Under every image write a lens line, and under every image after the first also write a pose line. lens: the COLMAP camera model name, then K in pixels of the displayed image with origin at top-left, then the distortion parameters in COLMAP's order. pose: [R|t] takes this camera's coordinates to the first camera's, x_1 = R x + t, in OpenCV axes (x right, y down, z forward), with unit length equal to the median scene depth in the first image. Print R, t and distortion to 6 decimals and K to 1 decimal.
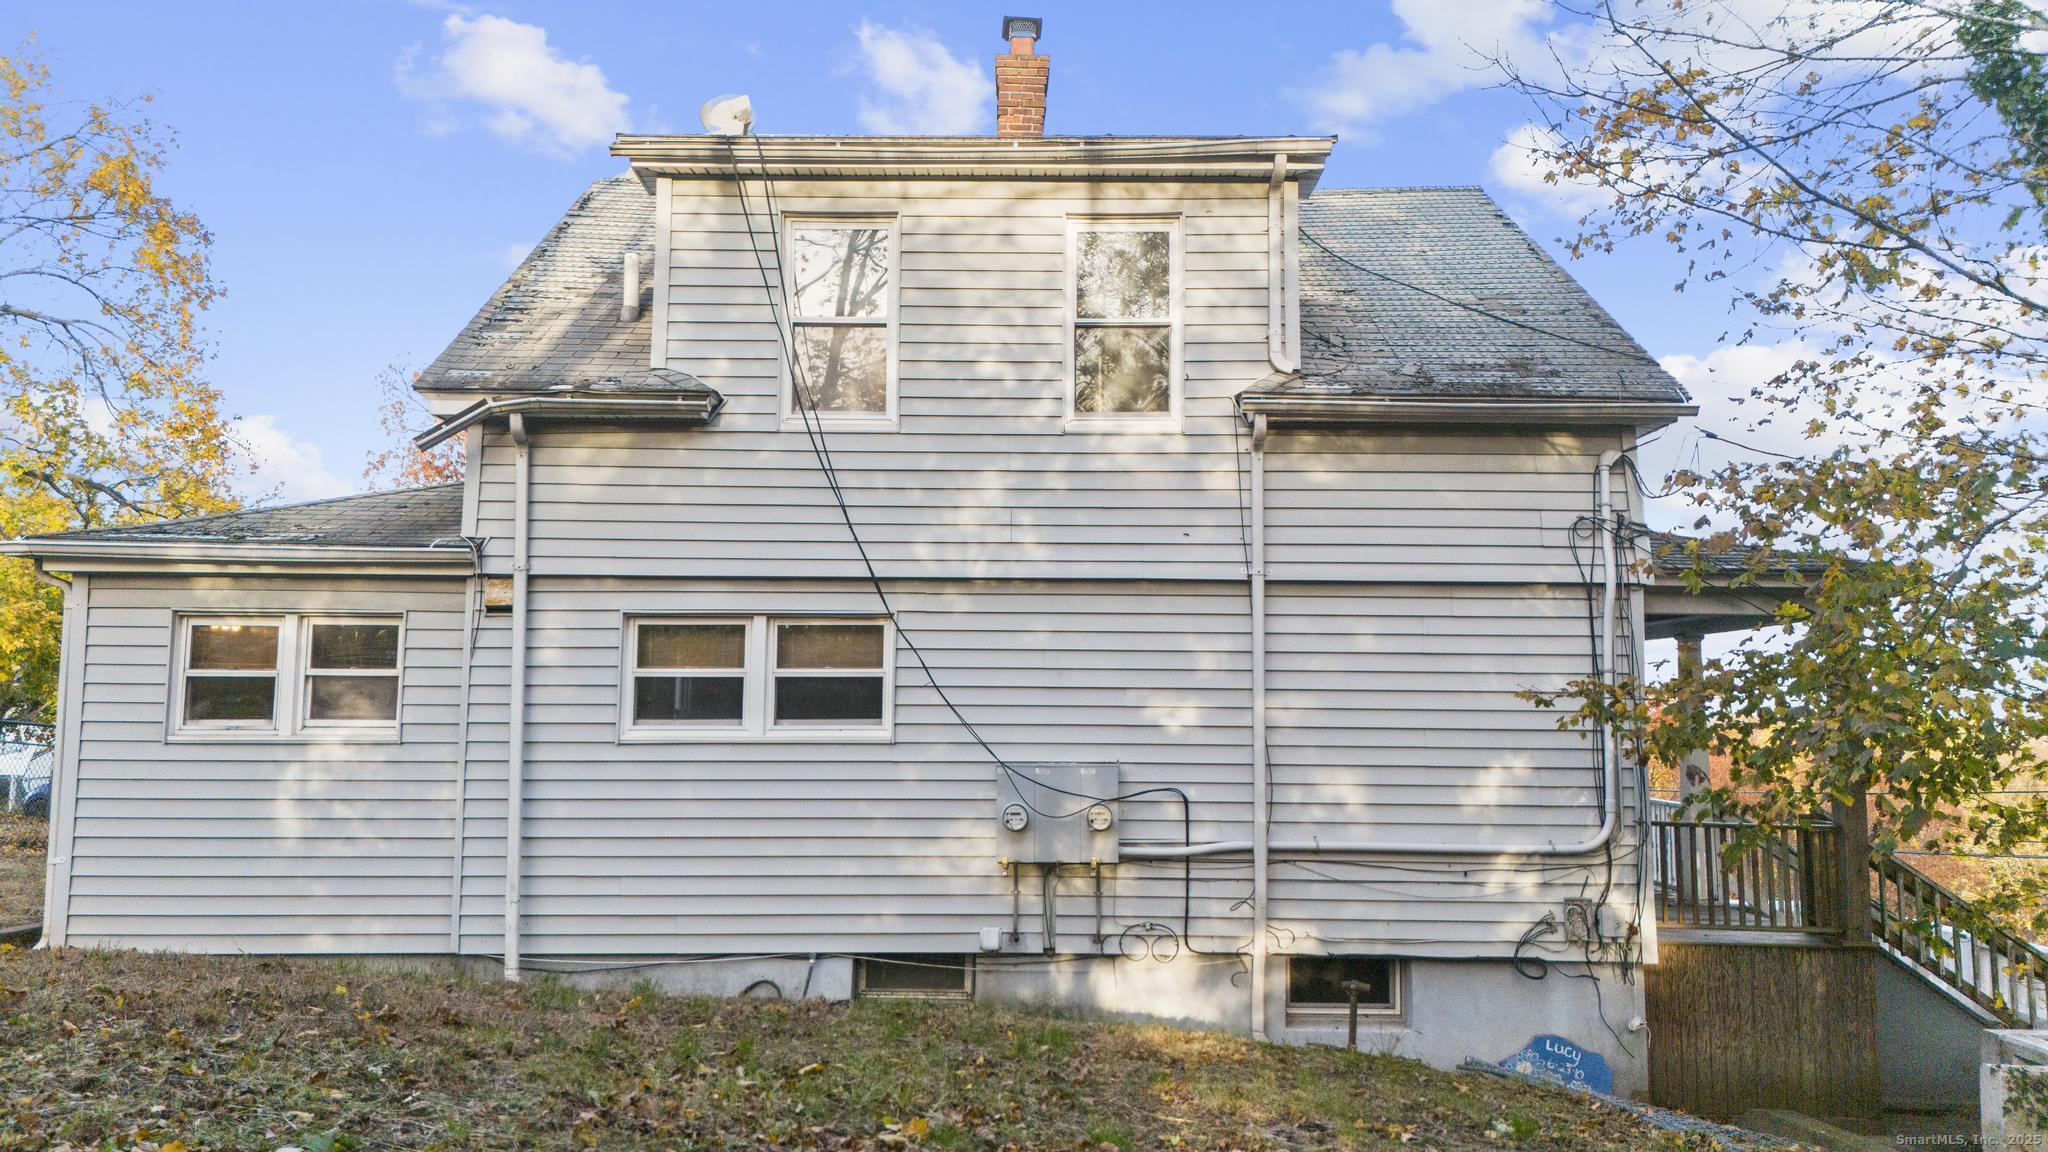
lens RADIAL K [[1537.0, 0, 1025.0], [0, 1537.0, 568.9], [0, 0, 1]] dist [0.072384, -0.004630]
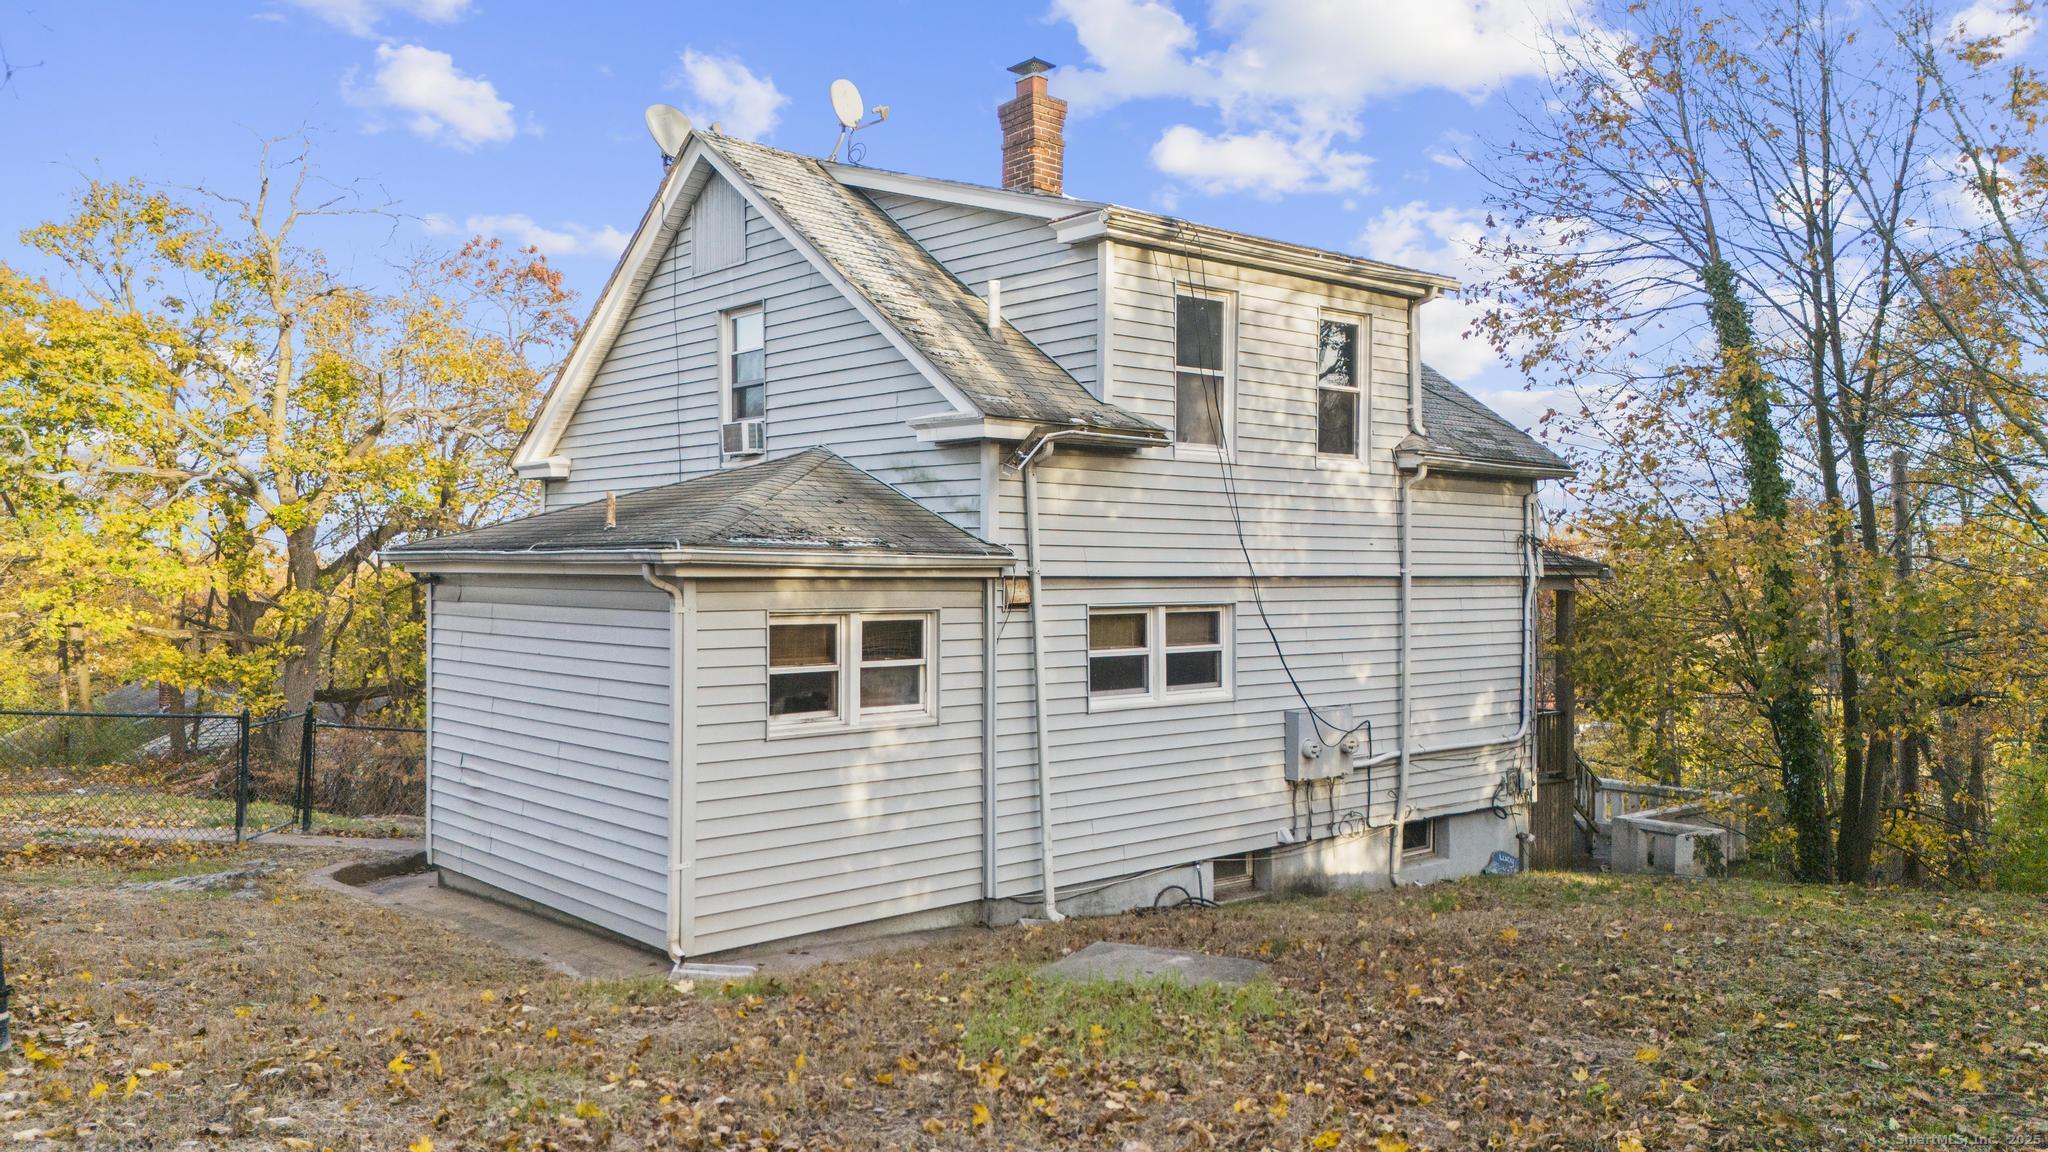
lens RADIAL K [[1537.0, 0, 1022.2], [0, 1537.0, 574.9], [0, 0, 1]] dist [0.072384, -0.004630]
pose [[0.750633, -0.007890, 0.660673, -1.092807], [-0.065867, 0.994054, 0.086707, -0.097824], [-0.657428, -0.108602, 0.745650, 0.136154]]
